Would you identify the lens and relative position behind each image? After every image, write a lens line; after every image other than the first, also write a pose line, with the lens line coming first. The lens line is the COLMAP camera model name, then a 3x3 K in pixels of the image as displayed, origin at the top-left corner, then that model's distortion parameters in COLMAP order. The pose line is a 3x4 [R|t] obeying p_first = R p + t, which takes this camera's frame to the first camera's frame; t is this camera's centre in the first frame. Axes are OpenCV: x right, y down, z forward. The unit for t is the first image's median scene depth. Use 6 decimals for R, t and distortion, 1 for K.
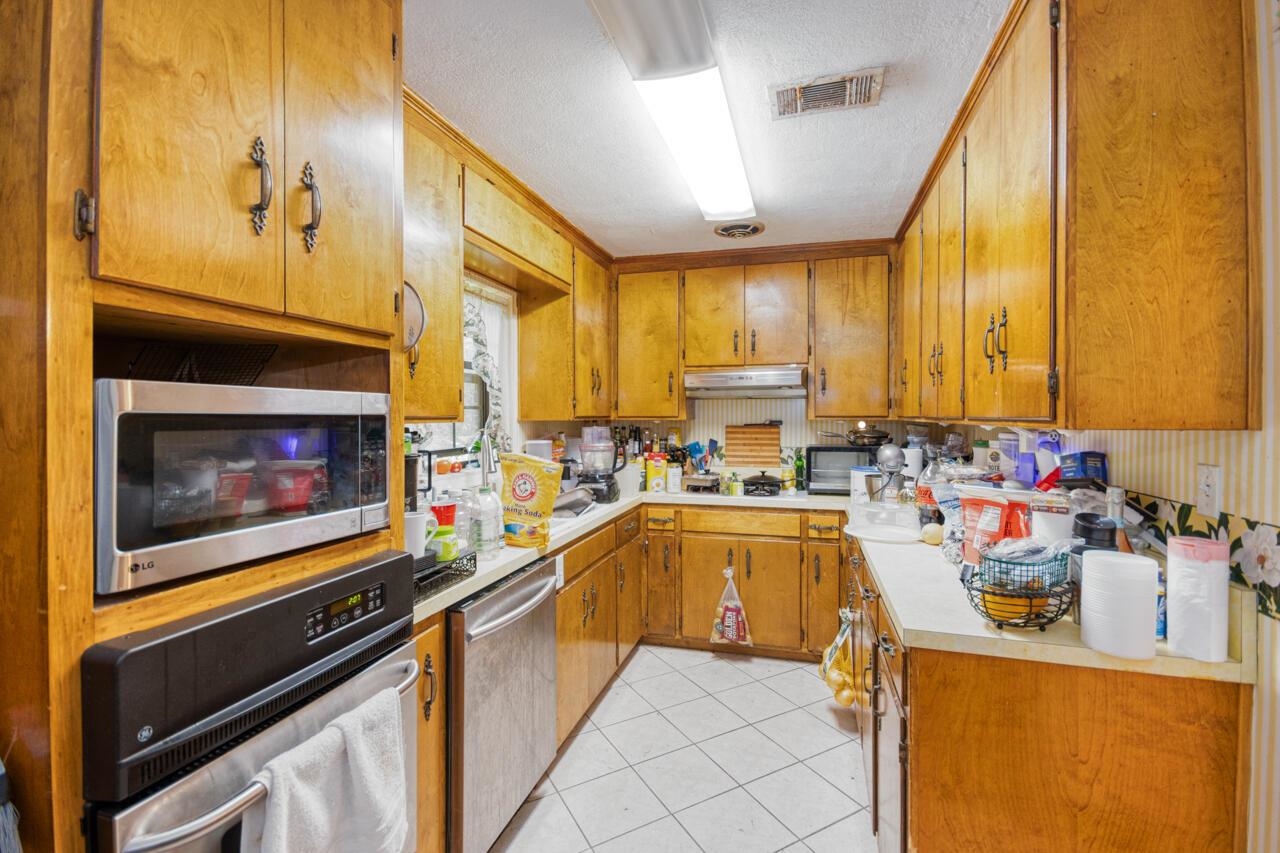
lens RADIAL K [[563.9, 0, 651.2], [0, 563.9, 420.5], [0, 0, 1]] dist [0.017504, -0.008653]
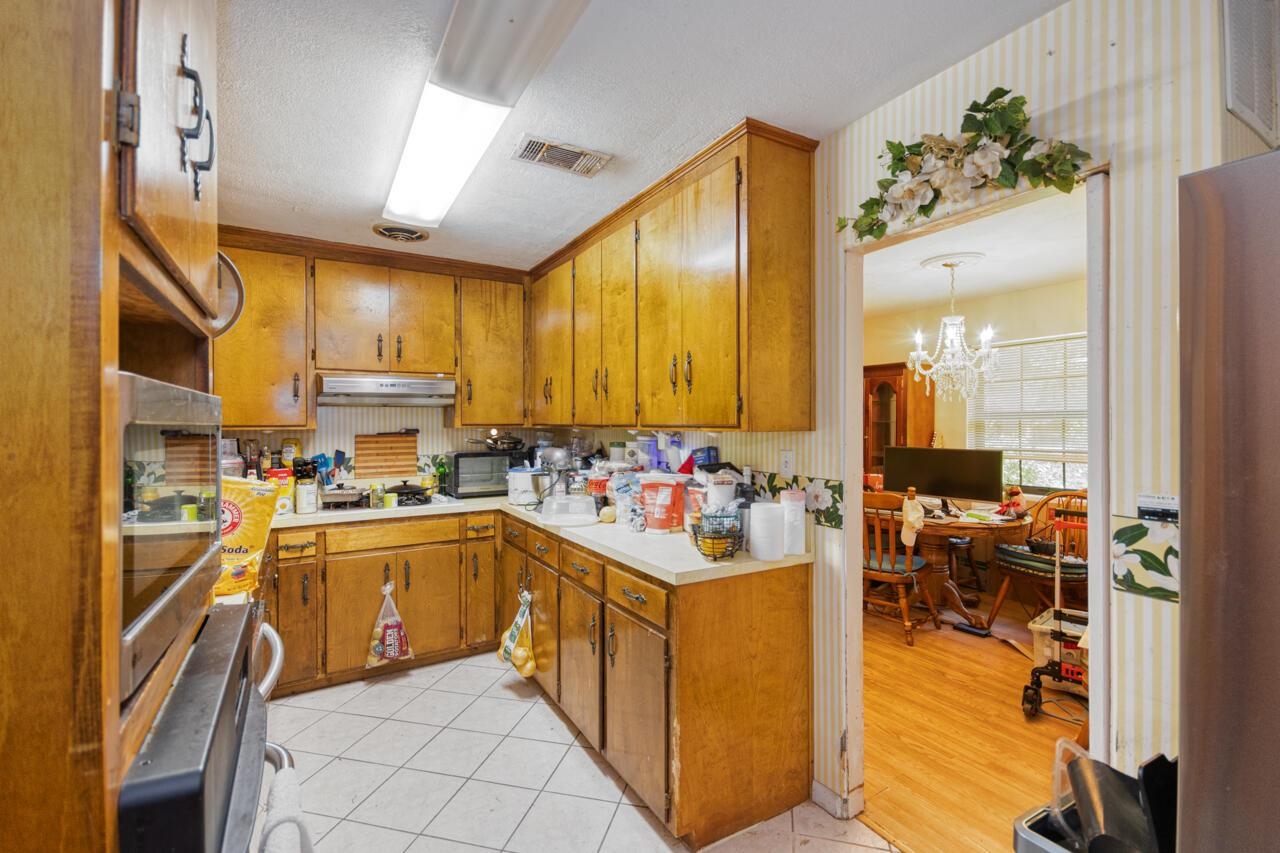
lens RADIAL K [[563.9, 0, 637.5], [0, 563.9, 426.1], [0, 0, 1]] dist [0.017504, -0.008653]
pose [[0.693024, -0.006022, 0.720889, -0.257617], [0.008693, 0.999962, -0.000003, -0.001517], [-0.720862, 0.006269, 0.693050, 0.032691]]
